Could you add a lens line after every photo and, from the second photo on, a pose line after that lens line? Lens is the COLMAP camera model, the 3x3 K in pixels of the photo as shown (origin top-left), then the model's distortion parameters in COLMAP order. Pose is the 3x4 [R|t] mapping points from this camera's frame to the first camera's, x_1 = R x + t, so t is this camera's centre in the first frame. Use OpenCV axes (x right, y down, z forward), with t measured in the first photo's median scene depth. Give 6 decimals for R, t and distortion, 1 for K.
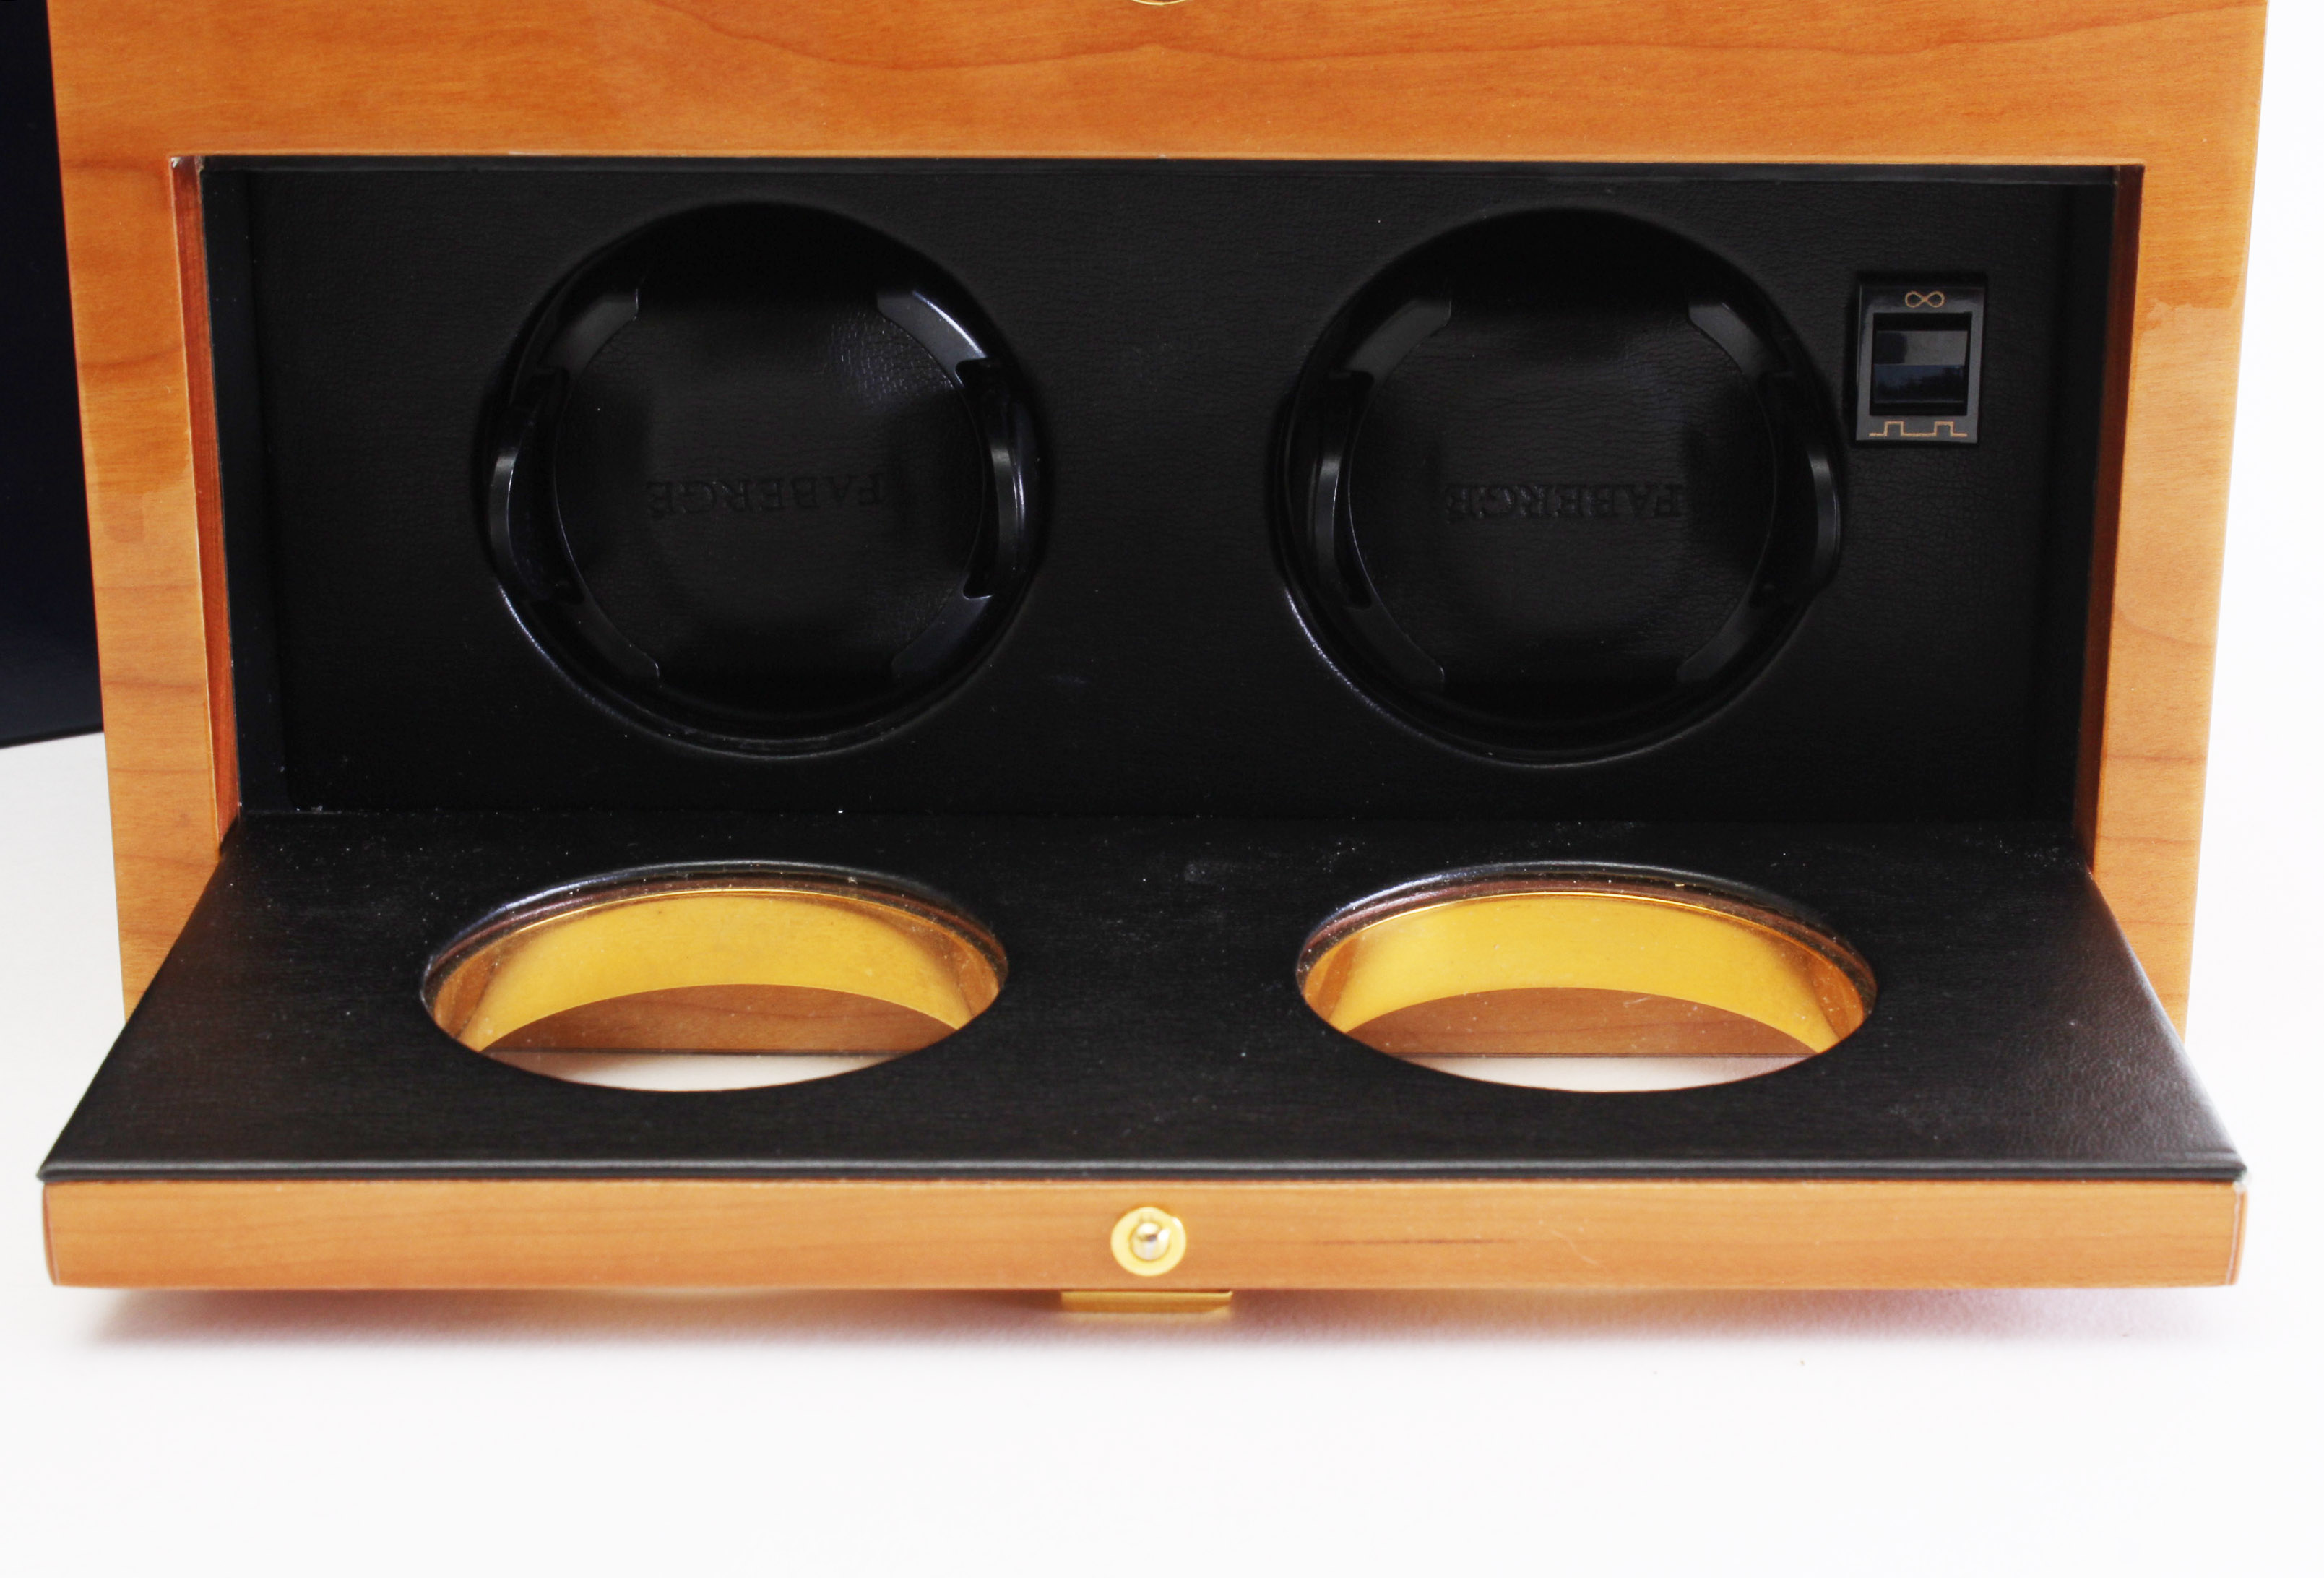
lens RADIAL K [[3892.8, 0, 1167.7], [0, 3892.8, 785.8], [0, 0, 1]] dist [0.036393, 0.000000]
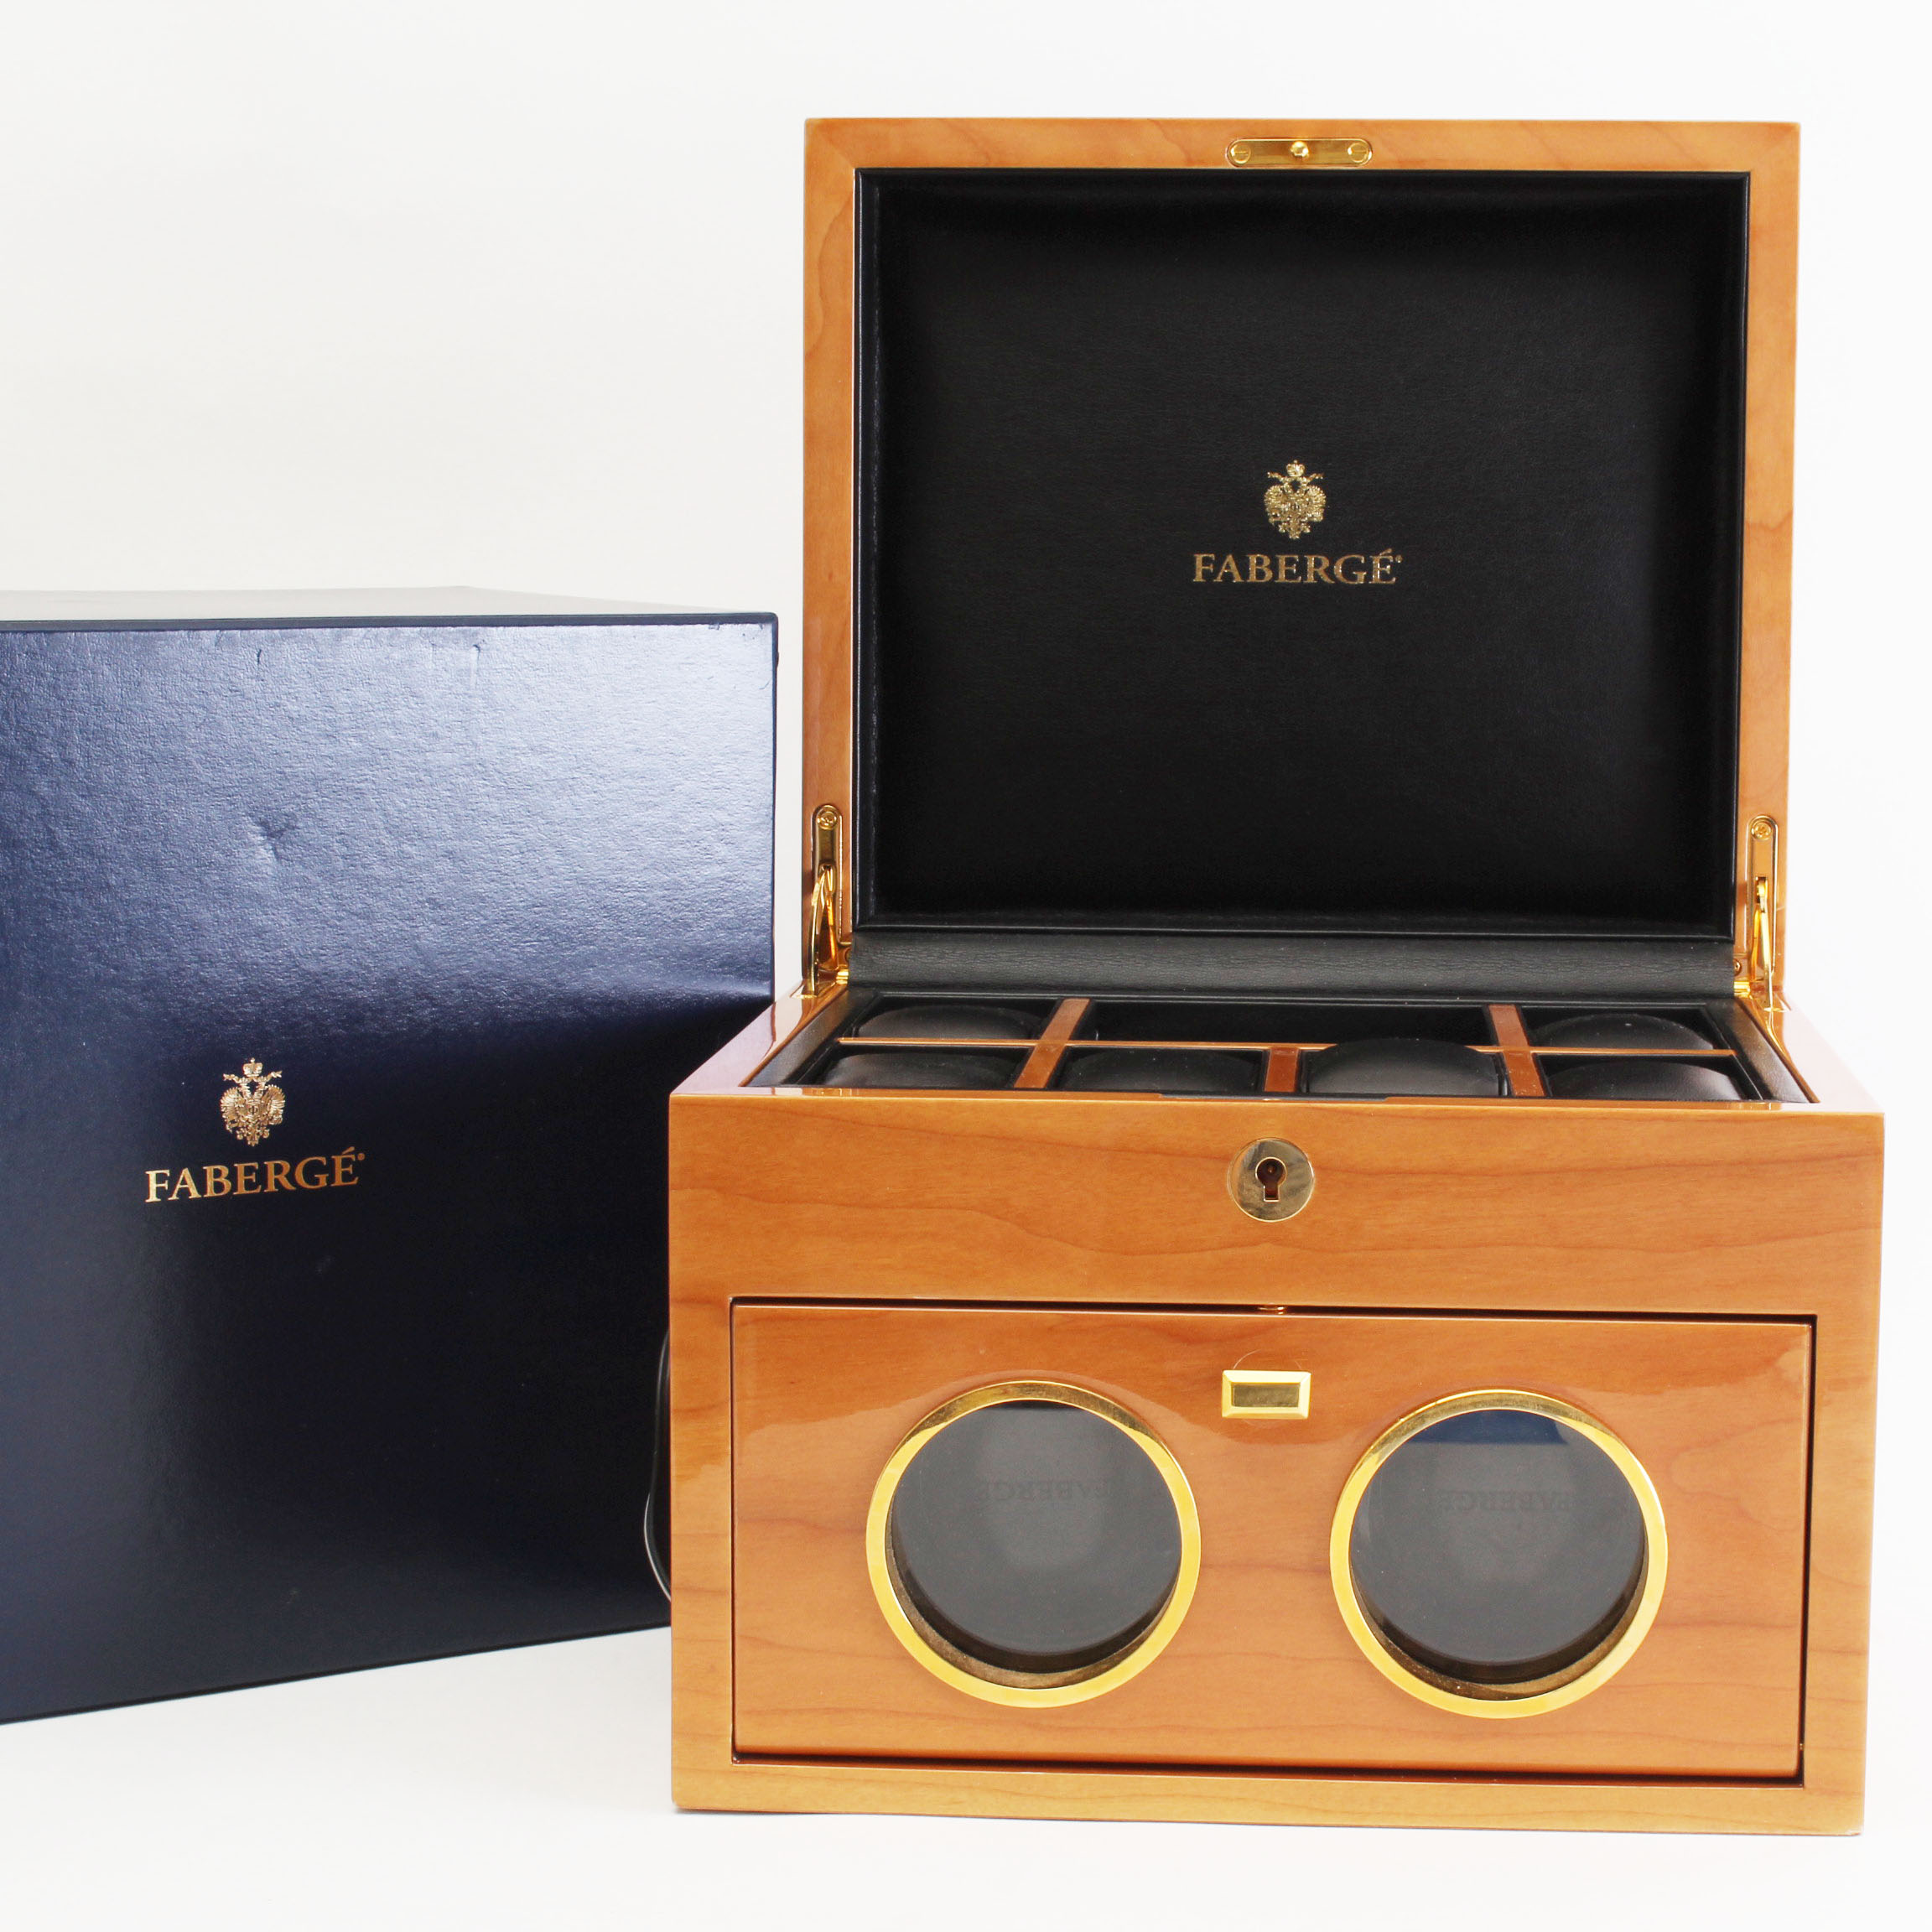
lens RADIAL K [[4790.0, 0, 963.3], [0, 4790.0, 966.9], [0, 0, 1]] dist [-0.224441, 0.000000]
pose [[0.994637, 0.006697, -0.103208, 0.084458], [-0.030527, 0.972452, -0.231095, 0.204595], [0.098817, 0.233006, 0.967442, -1.202701]]
